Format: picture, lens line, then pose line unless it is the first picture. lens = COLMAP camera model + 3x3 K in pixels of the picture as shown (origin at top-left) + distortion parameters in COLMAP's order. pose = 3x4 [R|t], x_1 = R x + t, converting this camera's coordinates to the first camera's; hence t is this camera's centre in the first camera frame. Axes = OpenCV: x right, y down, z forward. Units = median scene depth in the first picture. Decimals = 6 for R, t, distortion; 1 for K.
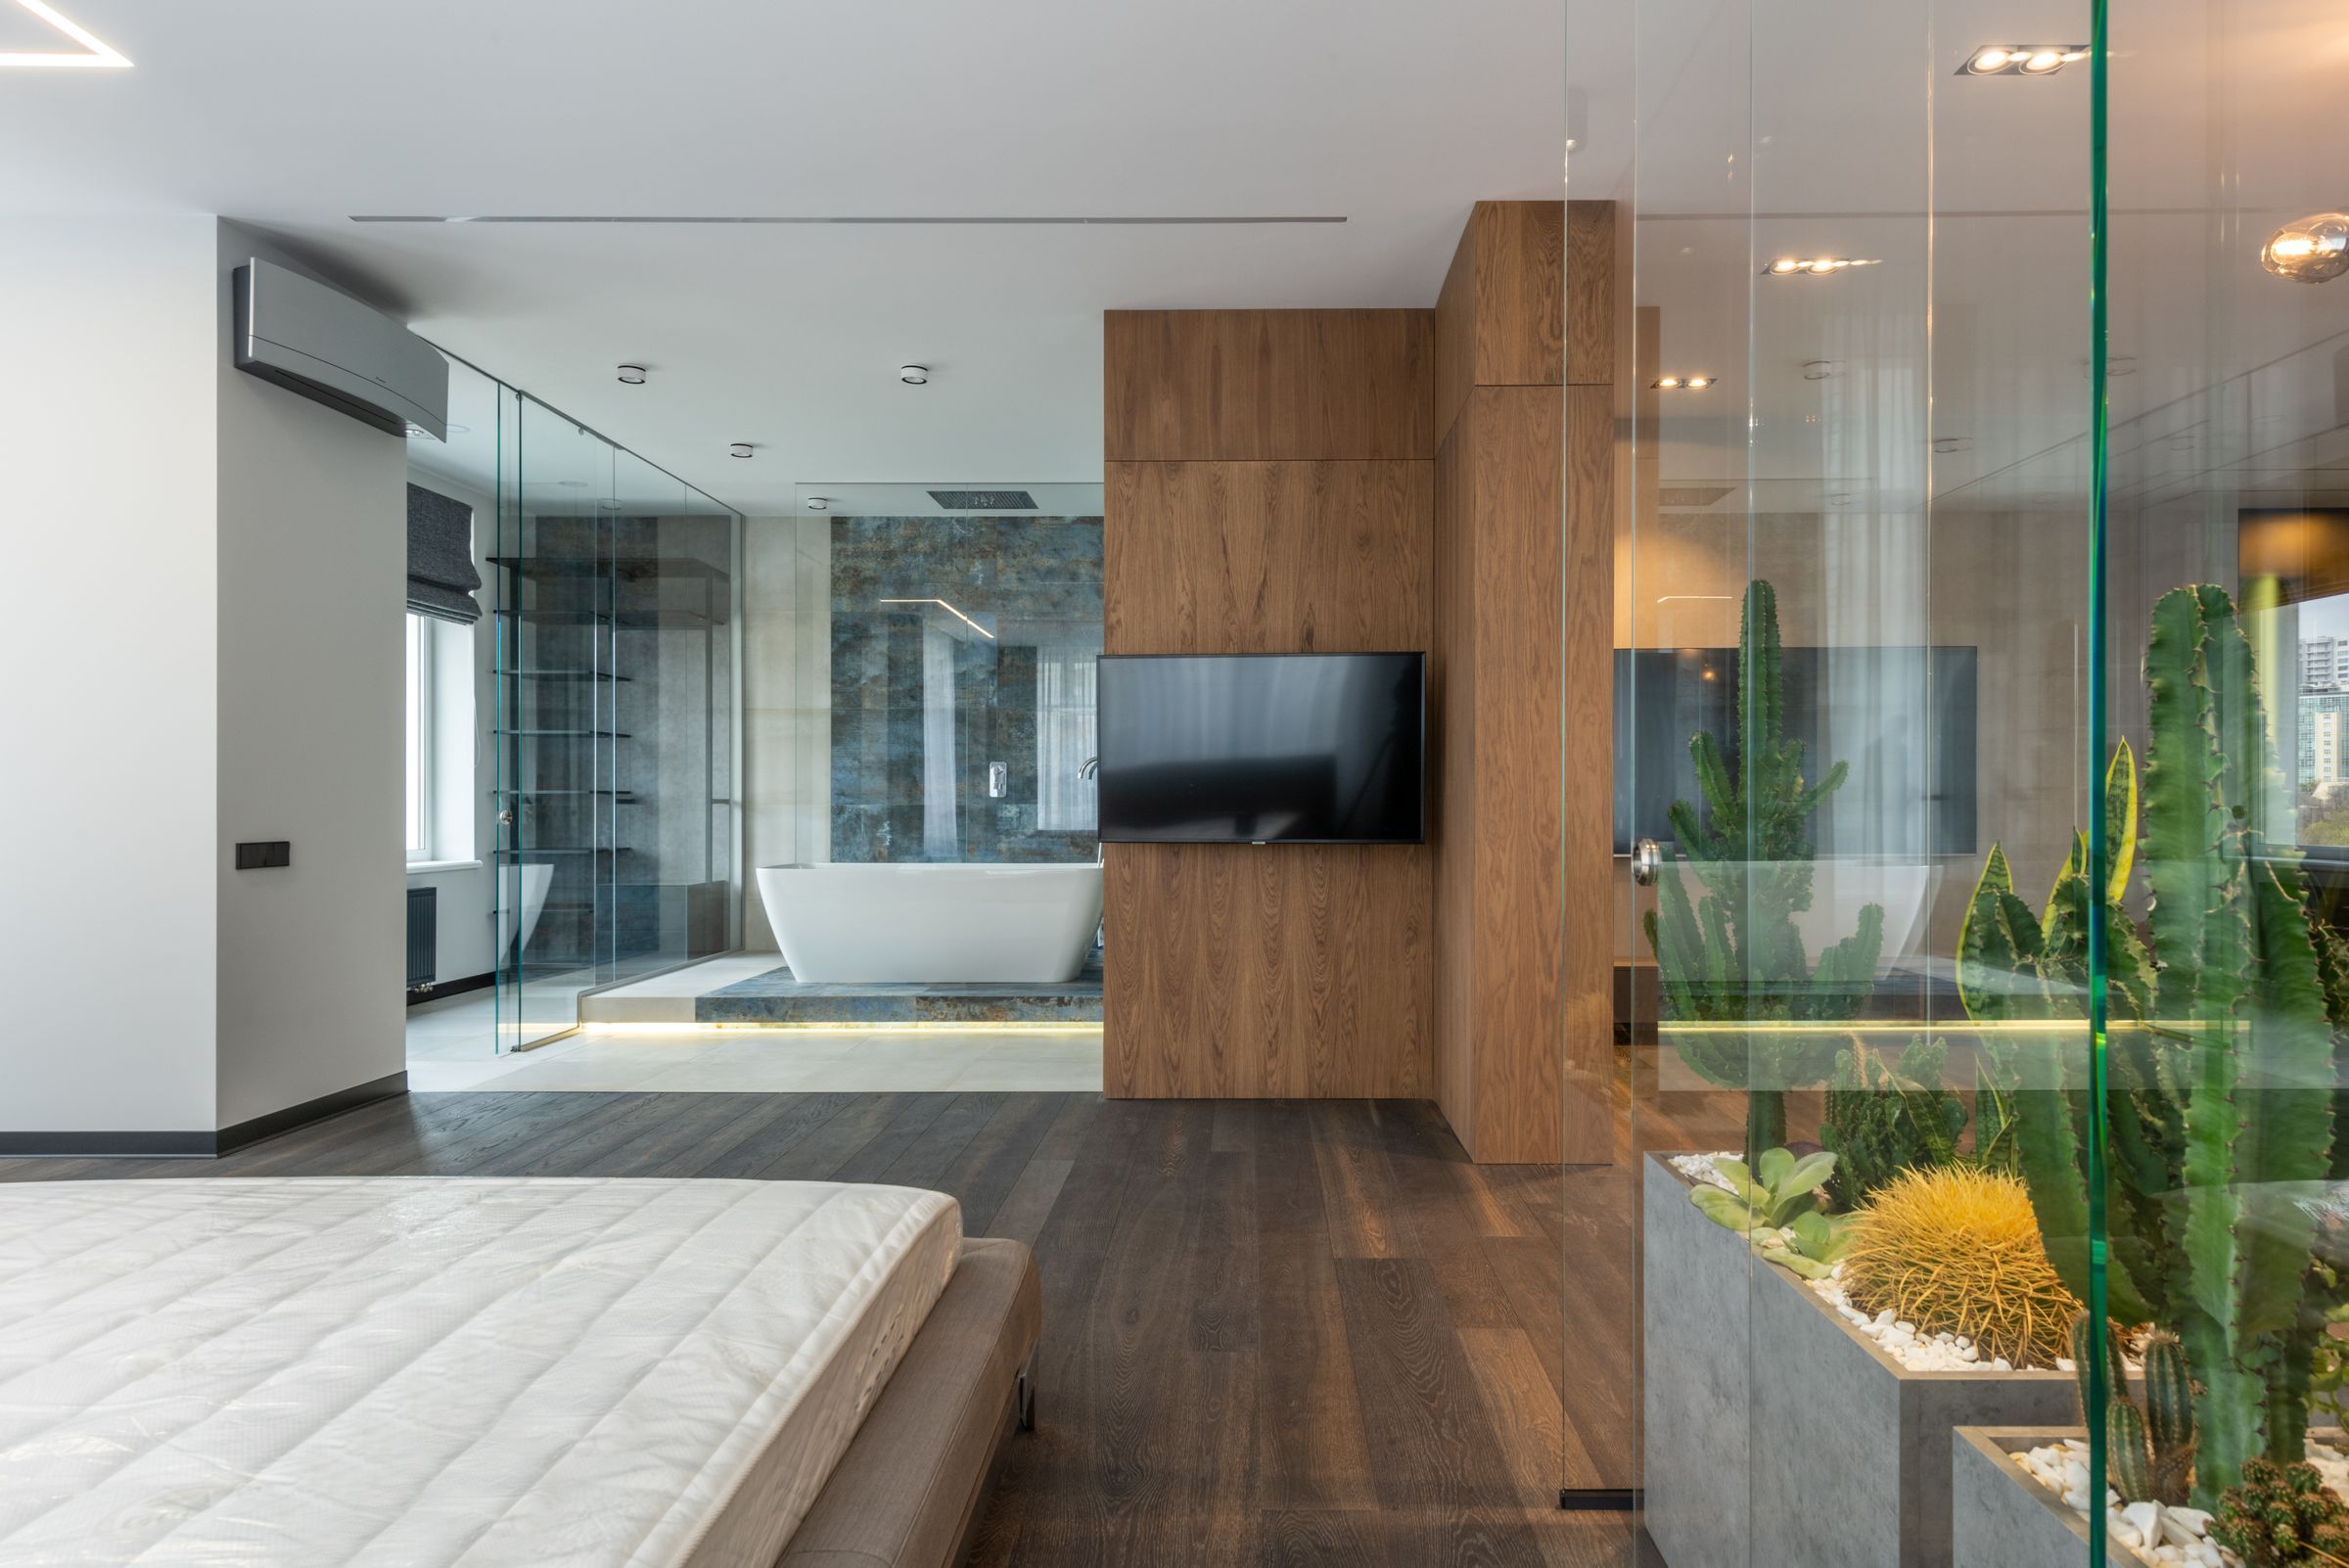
lens RADIAL K [[1400.6, 0, 1180.9], [0, 1400.6, 789.7], [0, 0, 1]] dist [-0.002815, -0.002915]
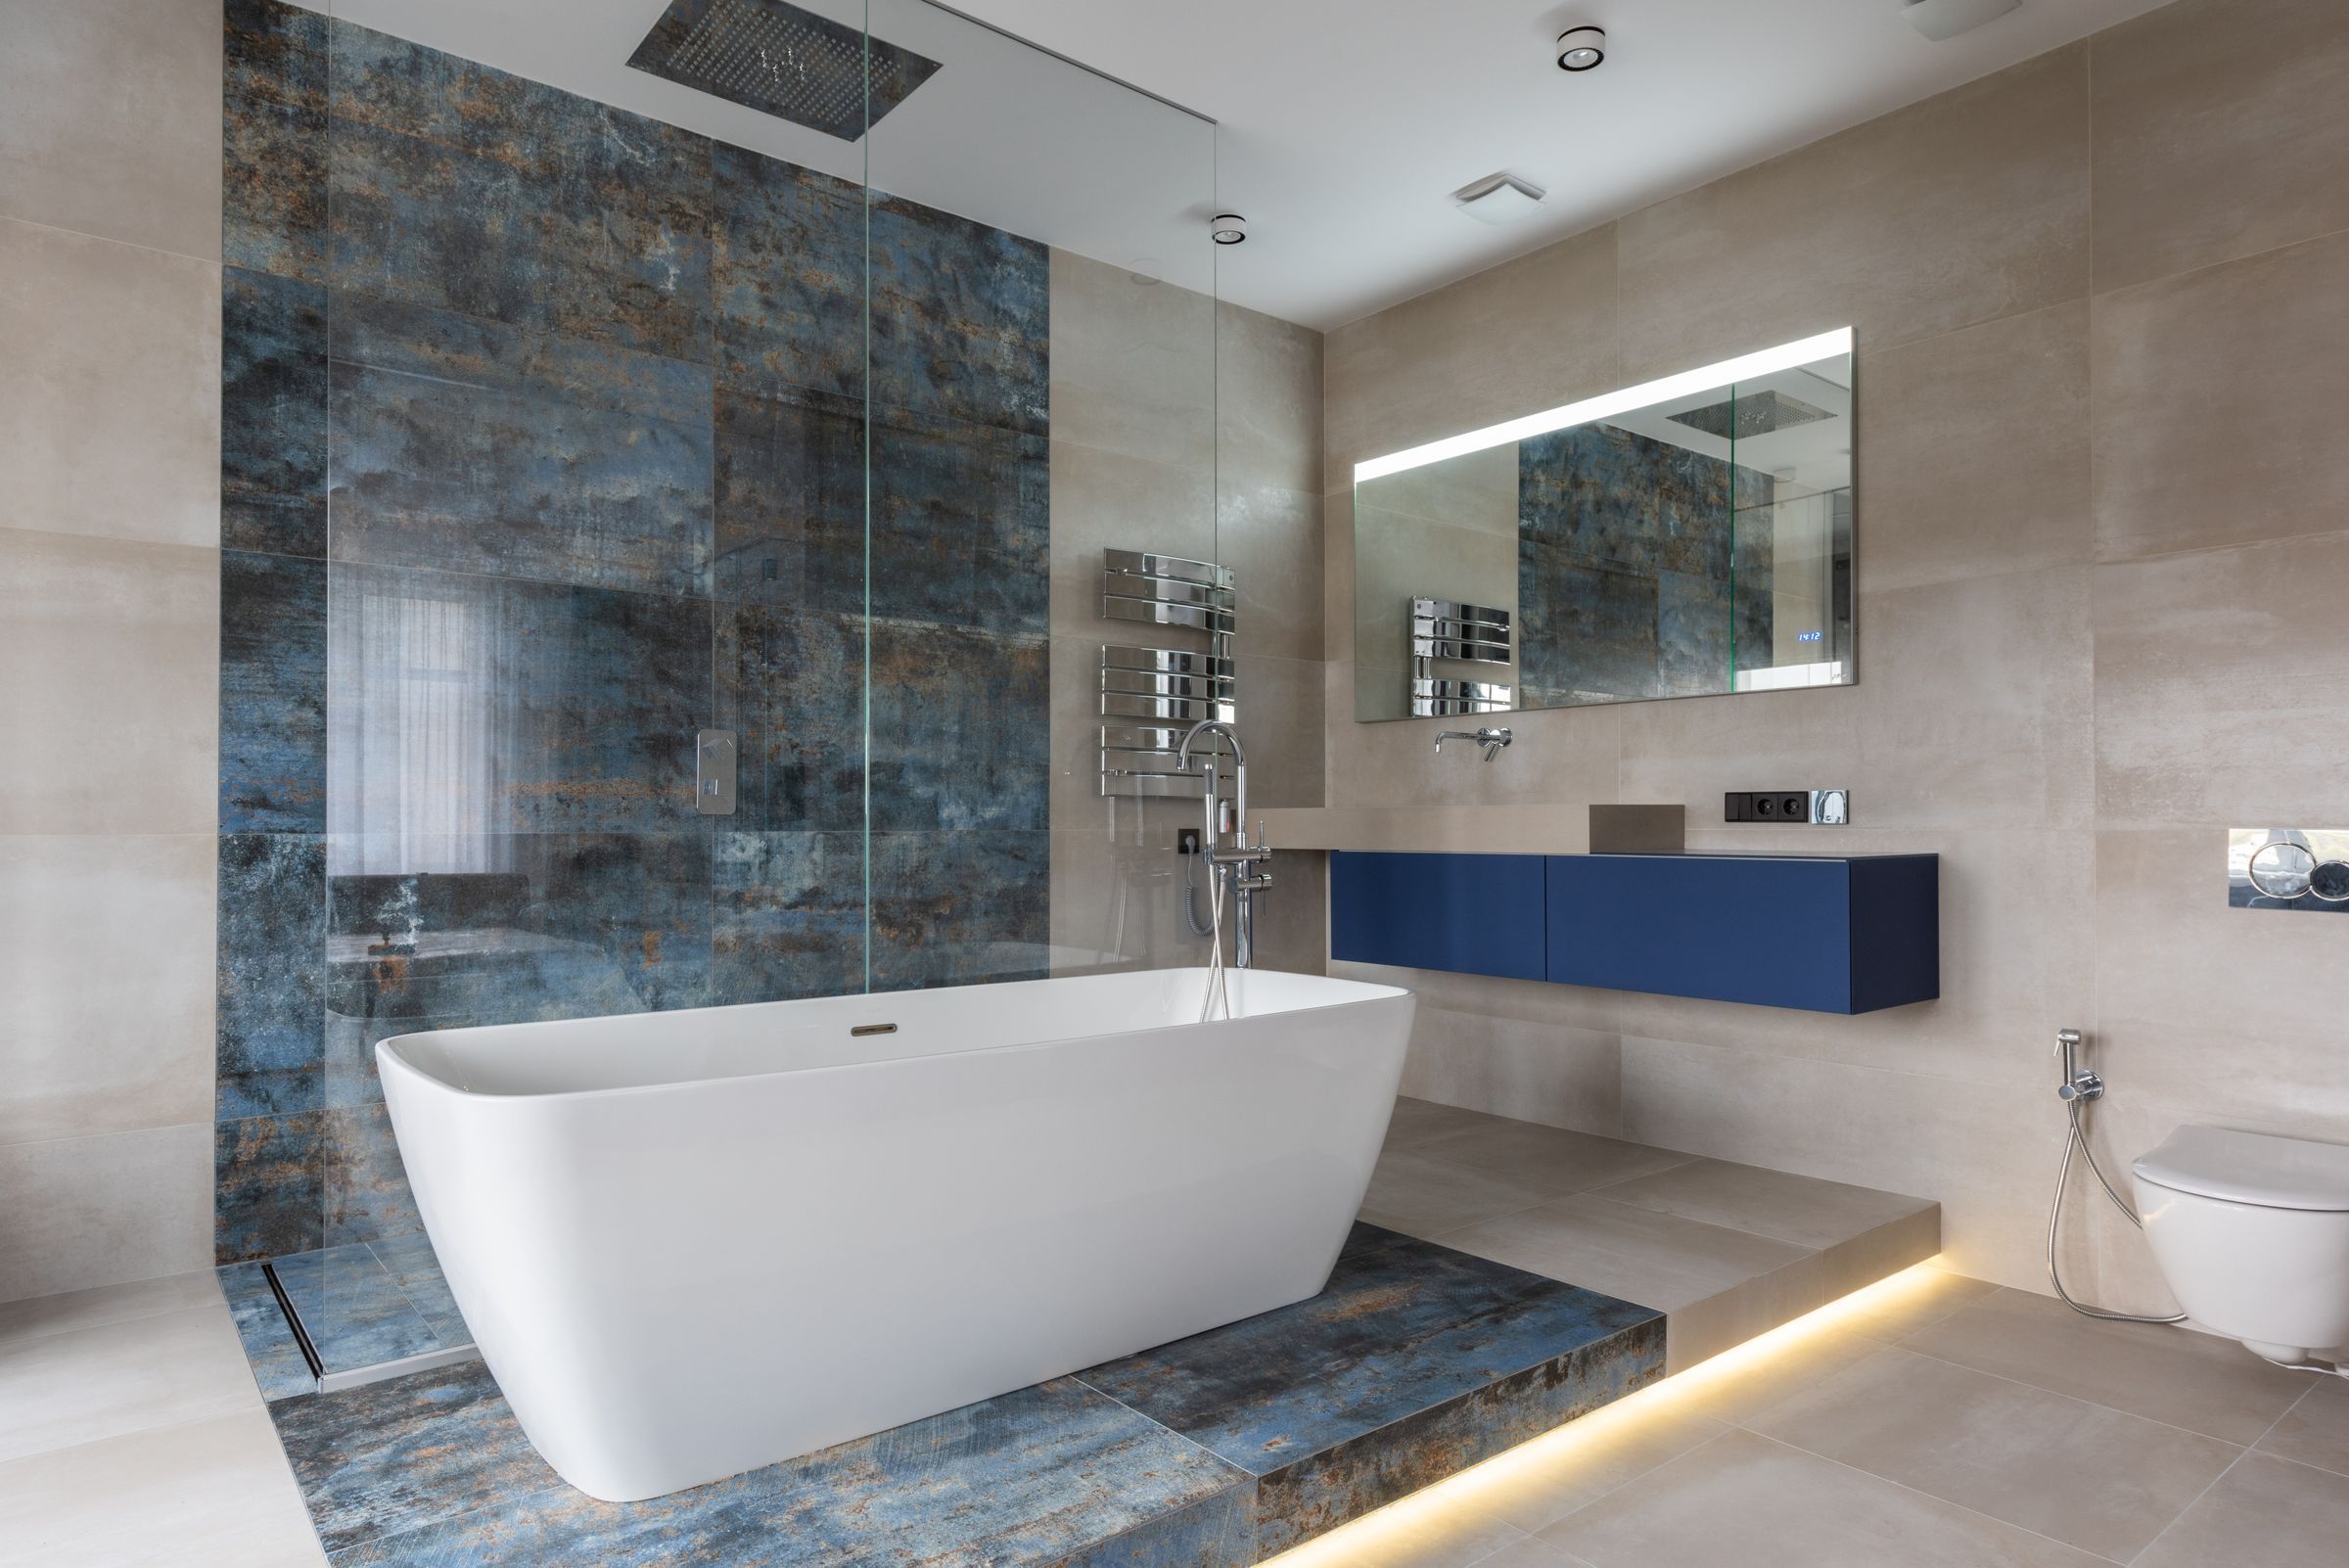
lens RADIAL K [[1400.6, 0, 1176.5], [0, 1400.6, 819.0], [0, 0, 1]] dist [-0.002815, -0.002915]
pose [[0.749669, 0.004711, 0.661796, -0.300881], [-0.005487, 0.999985, -0.000903, 0.006172], [-0.661790, -0.002954, 0.749683, 0.596124]]
